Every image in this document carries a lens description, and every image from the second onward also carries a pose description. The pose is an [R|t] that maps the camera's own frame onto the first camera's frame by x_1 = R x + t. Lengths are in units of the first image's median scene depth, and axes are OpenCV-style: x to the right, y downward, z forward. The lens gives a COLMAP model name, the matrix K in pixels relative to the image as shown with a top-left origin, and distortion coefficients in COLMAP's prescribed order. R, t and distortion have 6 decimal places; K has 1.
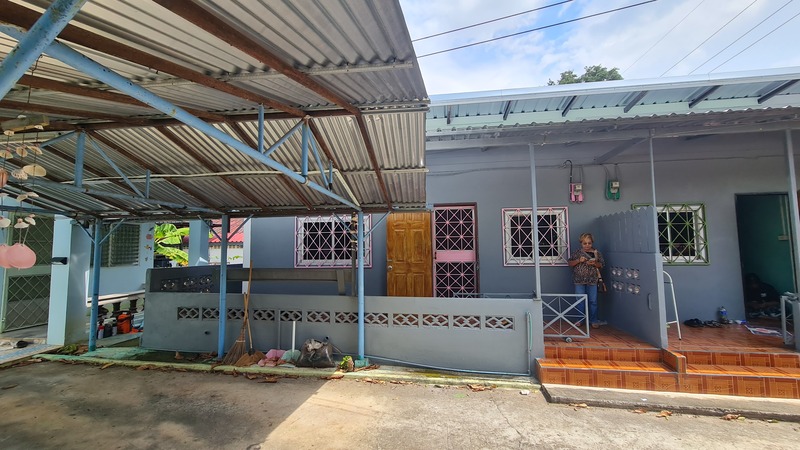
lens RADIAL K [[311.4, 0, 400.0], [0, 311.4, 225.0], [0, 0, 1]] dist [0.000169, 0.000185]
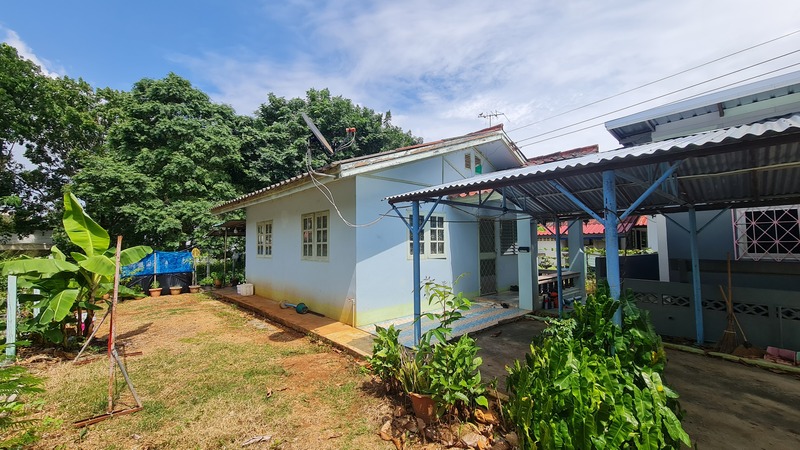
lens RADIAL K [[312.4, 0, 400.0], [0, 312.4, 225.0], [0, 0, 1]] dist [0.001044, -0.000114]
pose [[0.766739, -0.032924, -0.641114, -0.575019], [0.047121, 0.998876, 0.005058, -0.025002], [0.640228, -0.034088, 0.767429, -0.387720]]
